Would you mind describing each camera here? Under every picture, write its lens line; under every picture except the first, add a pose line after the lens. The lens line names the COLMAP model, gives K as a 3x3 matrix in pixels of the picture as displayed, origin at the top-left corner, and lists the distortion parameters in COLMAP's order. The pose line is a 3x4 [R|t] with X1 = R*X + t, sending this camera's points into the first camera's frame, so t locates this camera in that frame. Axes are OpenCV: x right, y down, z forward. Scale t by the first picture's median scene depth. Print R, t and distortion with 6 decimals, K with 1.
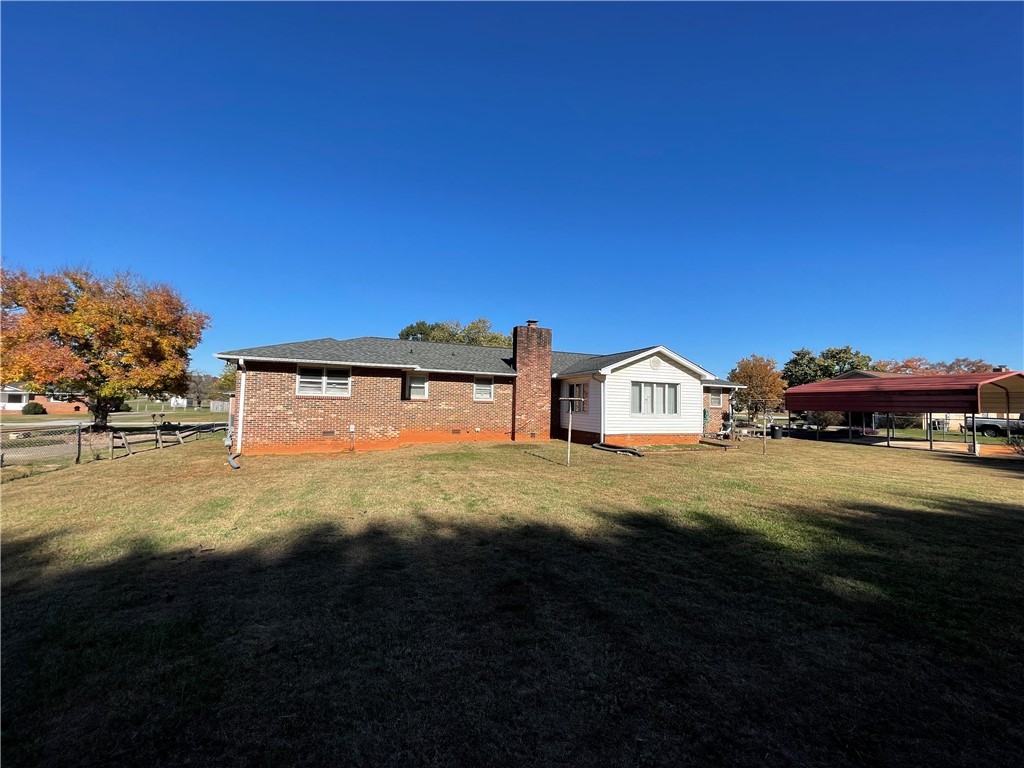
lens RADIAL K [[413.8, 0, 513.7], [0, 413.8, 383.4], [0, 0, 1]] dist [0.000959, 0.000612]
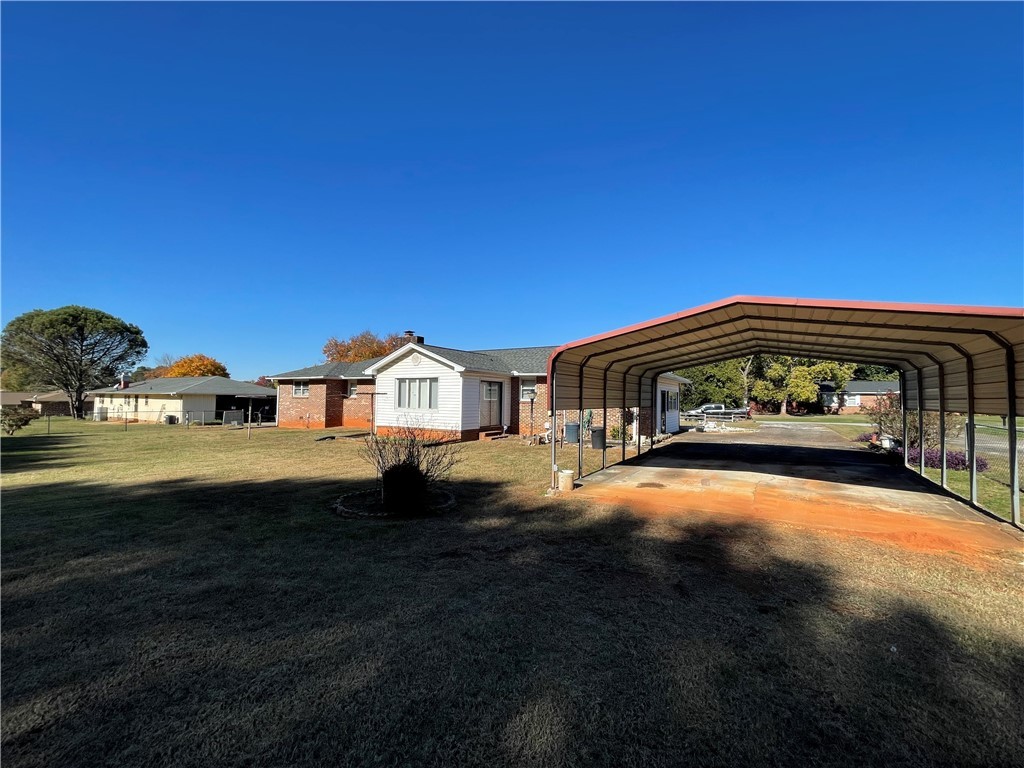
lens RADIAL K [[413.8, 0, 514.0], [0, 413.8, 386.7], [0, 0, 1]] dist [0.000959, 0.000612]
pose [[0.603533, -0.038511, -0.796407, 1.316659], [0.038907, 0.999065, -0.018826, 0.048806], [0.796388, -0.019624, 0.604467, 0.575744]]
